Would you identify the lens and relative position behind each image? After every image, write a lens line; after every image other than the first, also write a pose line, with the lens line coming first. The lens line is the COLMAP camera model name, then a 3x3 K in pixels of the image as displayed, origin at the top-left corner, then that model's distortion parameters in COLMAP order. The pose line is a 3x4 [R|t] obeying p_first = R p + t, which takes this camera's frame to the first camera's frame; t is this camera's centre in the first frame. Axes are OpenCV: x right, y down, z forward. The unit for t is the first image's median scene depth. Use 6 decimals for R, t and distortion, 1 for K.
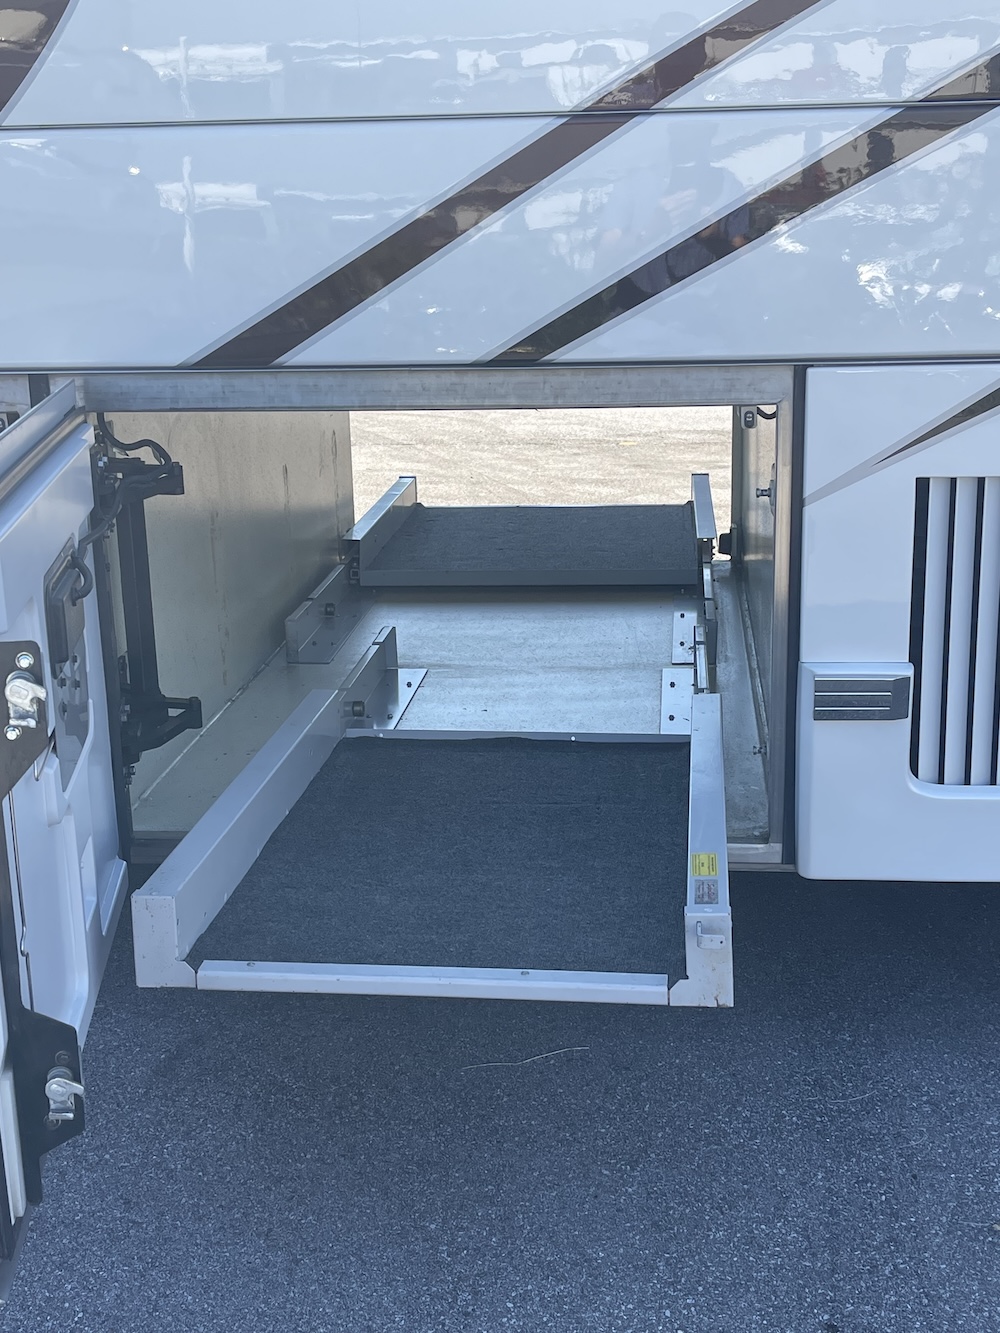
lens RADIAL K [[1721.0, 0, 498.3], [0, 1721.0, 668.9], [0, 0, 1]] dist [0.221890, -0.730314]
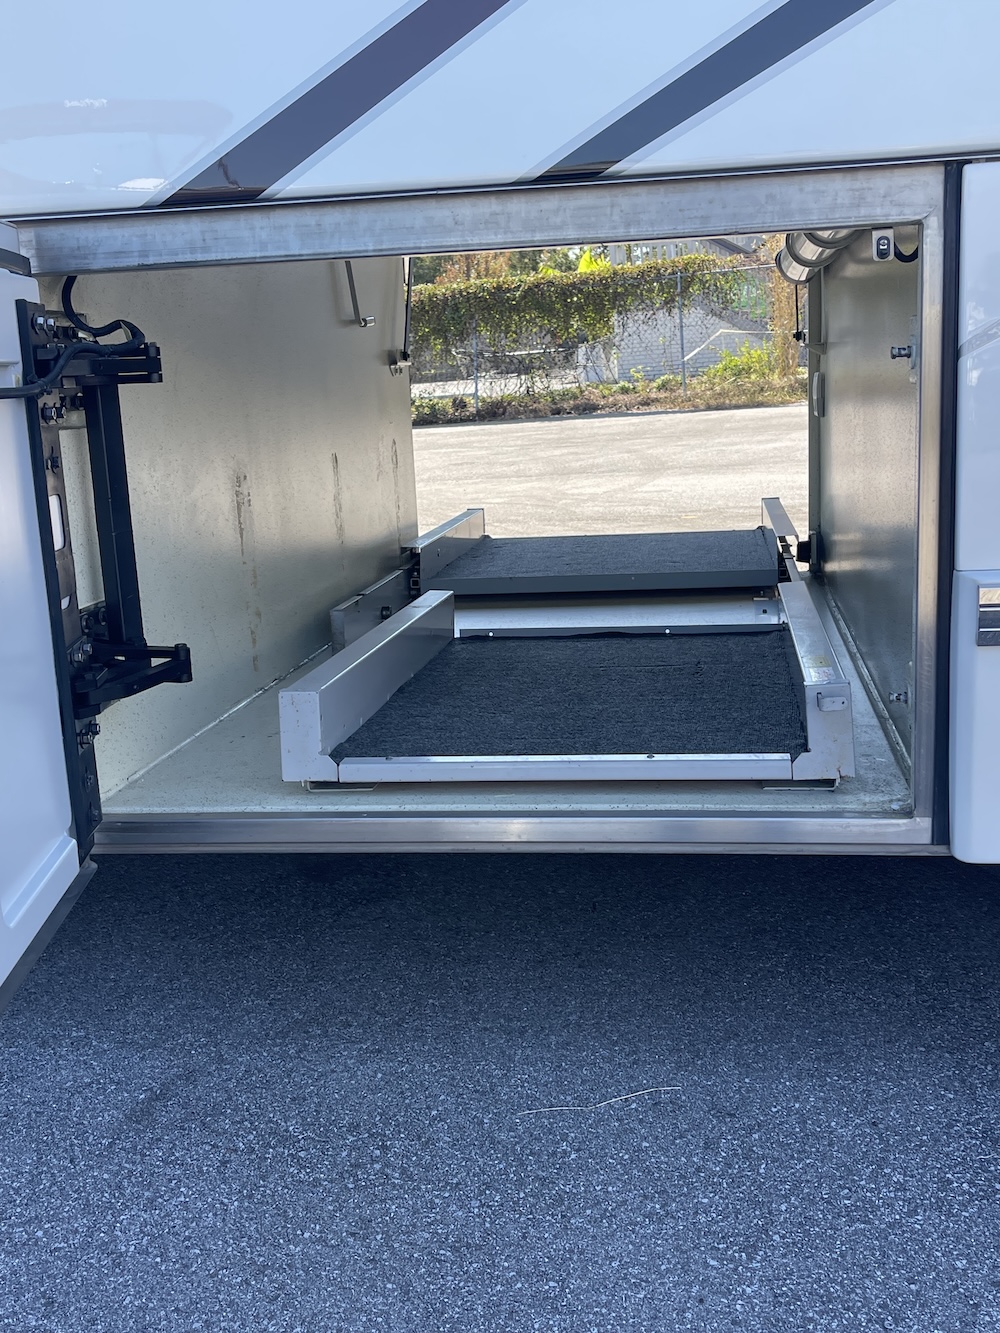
lens RADIAL K [[1461.5, 0, 502.3], [0, 1461.5, 661.5], [0, 0, 1]] dist [0.074759, -0.076829]
pose [[0.998749, -0.012024, -0.048536, 0.007059], [0.008694, 0.997632, -0.068233, 0.078032], [0.049242, 0.067726, 0.996488, 0.353712]]
